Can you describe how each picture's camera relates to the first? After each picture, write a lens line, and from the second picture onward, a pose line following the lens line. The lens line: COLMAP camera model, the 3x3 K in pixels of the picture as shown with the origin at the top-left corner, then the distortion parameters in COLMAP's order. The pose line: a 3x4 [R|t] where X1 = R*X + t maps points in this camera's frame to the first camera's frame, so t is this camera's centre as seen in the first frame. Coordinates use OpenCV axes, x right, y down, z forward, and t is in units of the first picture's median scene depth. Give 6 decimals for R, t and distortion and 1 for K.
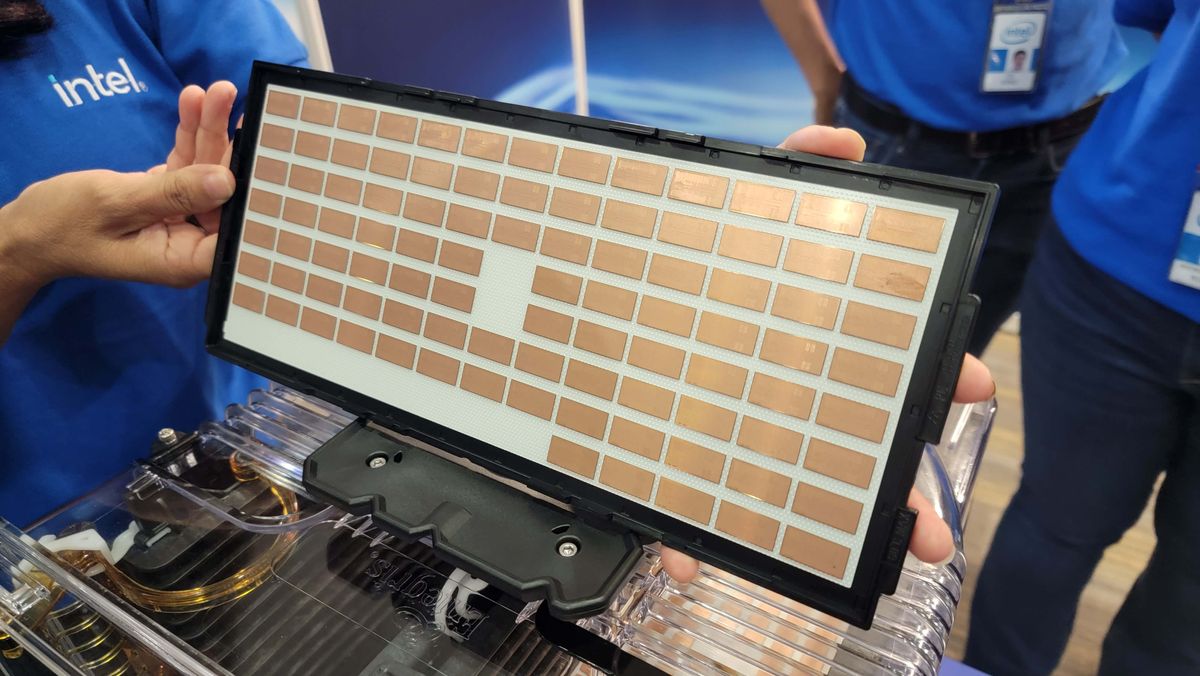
lens RADIAL K [[830.9, 0, 600.0], [0, 830.9, 338.0], [0, 0, 1]] dist [0.033730, -0.002575]
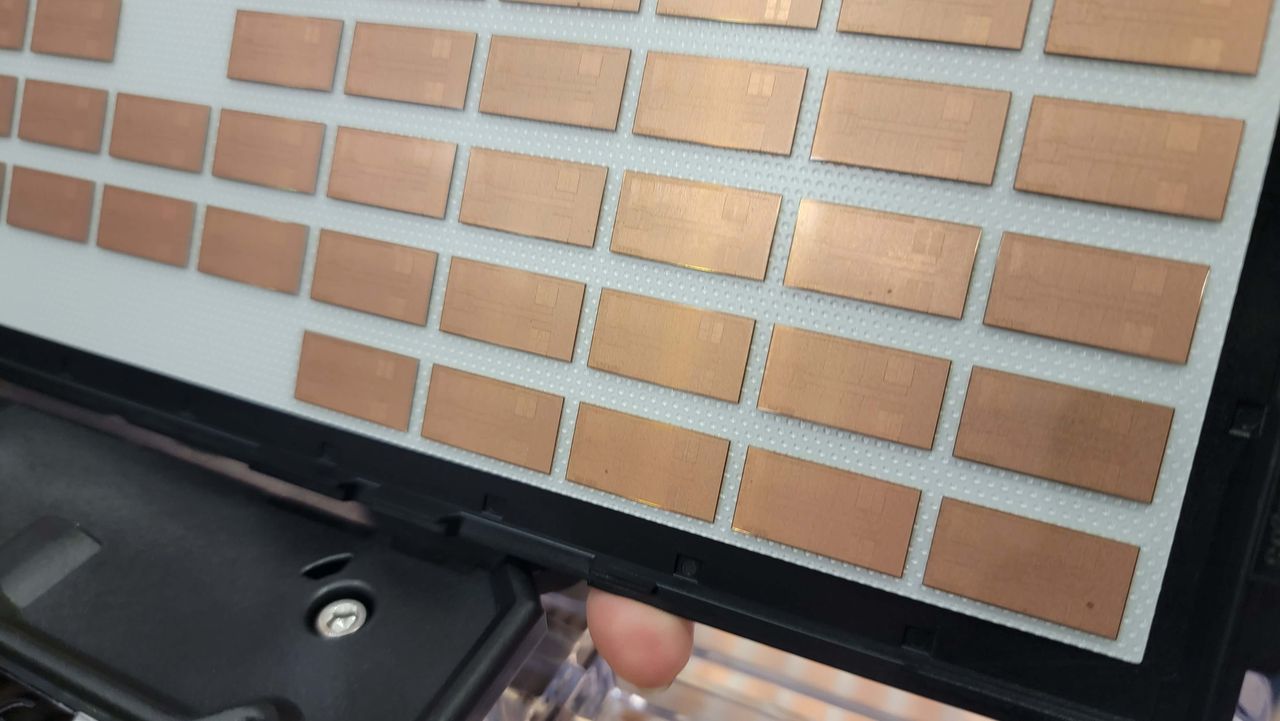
lens RADIAL K [[935.5, 0, 663.9], [0, 935.5, 361.3], [0, 0, 1]] dist [-0.047737, 0.000220]
pose [[0.991688, -0.045850, 0.120223, 0.059170], [0.047603, 0.998797, -0.011749, 0.148690], [-0.119540, 0.017375, 0.992677, 0.562112]]
